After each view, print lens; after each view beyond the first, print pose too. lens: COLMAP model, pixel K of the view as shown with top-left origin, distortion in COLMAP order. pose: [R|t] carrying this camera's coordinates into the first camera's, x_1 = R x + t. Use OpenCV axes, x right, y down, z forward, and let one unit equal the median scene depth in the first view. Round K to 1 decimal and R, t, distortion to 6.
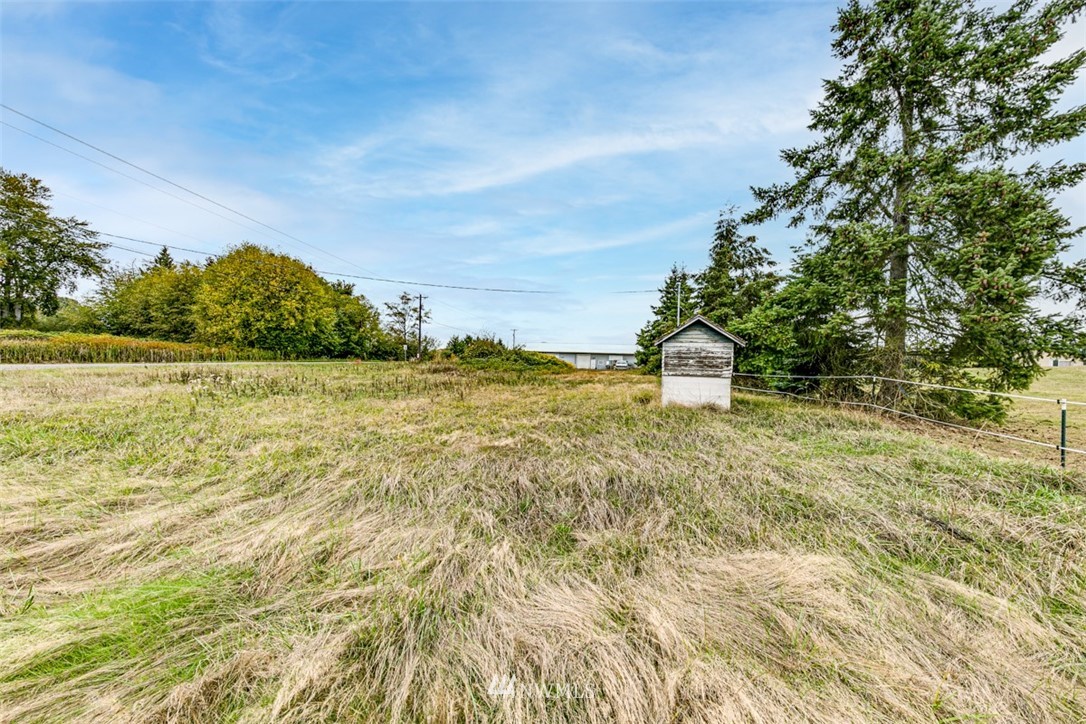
lens RADIAL K [[341.4, 0, 549.0], [0, 341.4, 351.6], [0, 0, 1]] dist [-0.001331, -0.000066]
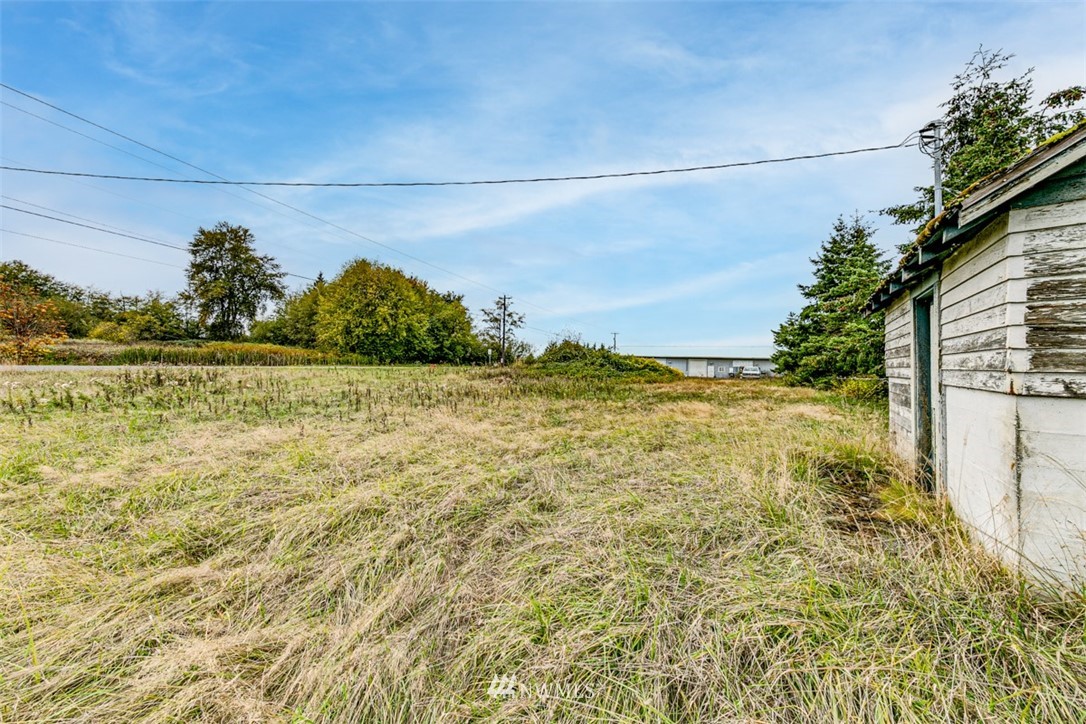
lens RADIAL K [[341.4, 0, 549.0], [0, 341.4, 351.6], [0, 0, 1]] dist [-0.001331, -0.000066]
pose [[0.947567, -0.011632, -0.319345, 0.037092], [0.003890, 0.999683, -0.024872, 0.011688], [0.319533, 0.022326, 0.947312, 0.172546]]
